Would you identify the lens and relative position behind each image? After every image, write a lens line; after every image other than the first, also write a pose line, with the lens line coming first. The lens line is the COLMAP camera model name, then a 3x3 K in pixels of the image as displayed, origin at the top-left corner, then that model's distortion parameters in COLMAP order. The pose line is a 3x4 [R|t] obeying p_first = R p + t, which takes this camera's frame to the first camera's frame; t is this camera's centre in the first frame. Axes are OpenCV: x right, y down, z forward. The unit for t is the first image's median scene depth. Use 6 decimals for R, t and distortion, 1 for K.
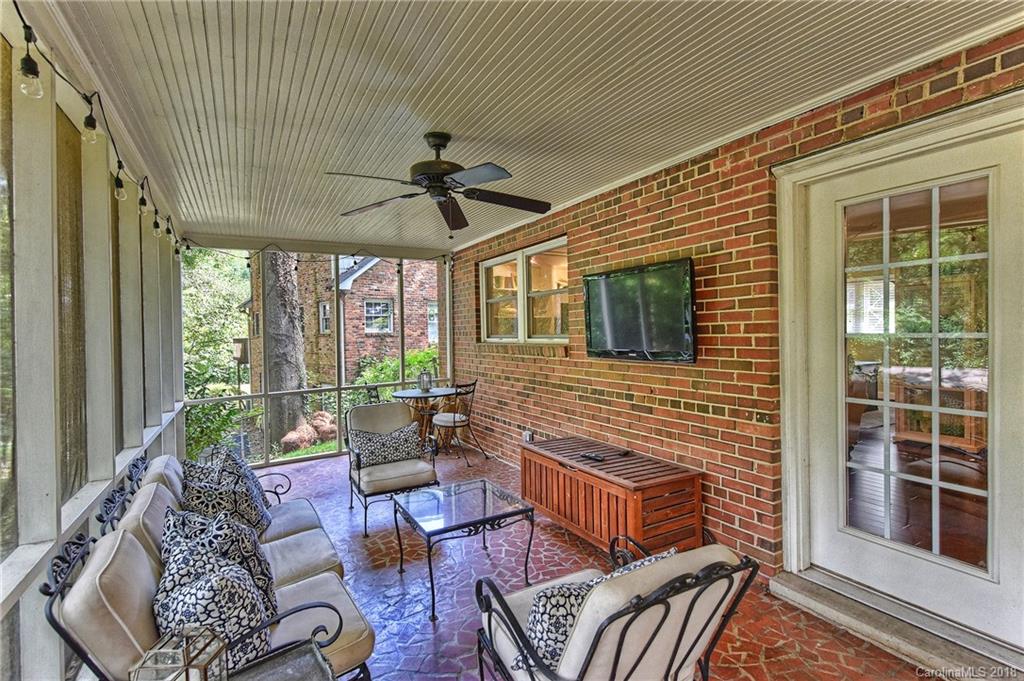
lens RADIAL K [[479.5, 0, 516.1], [0, 479.5, 335.6], [0, 0, 1]] dist [0.001573, 0.000530]
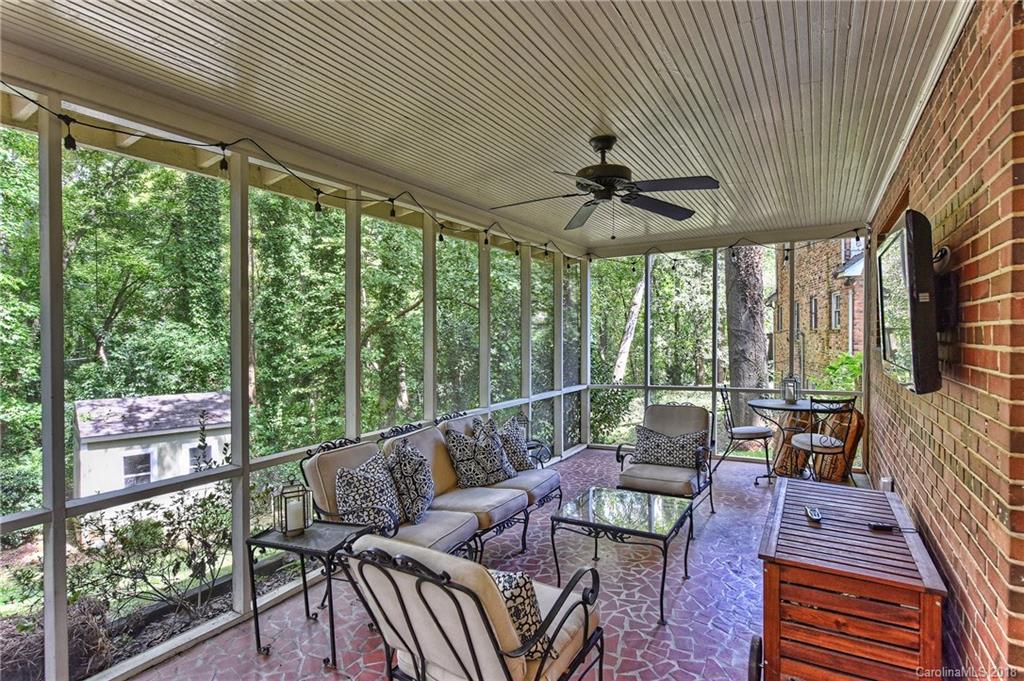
lens RADIAL K [[524.0, 0, 517.9], [0, 524.0, 342.0], [0, 0, 1]] dist [0.001186, 0.000070]
pose [[0.509471, 0.030211, -0.859957, 0.188672], [-0.010265, 0.999526, 0.029033, -0.005266], [0.860426, -0.005965, 0.509540, 0.077076]]
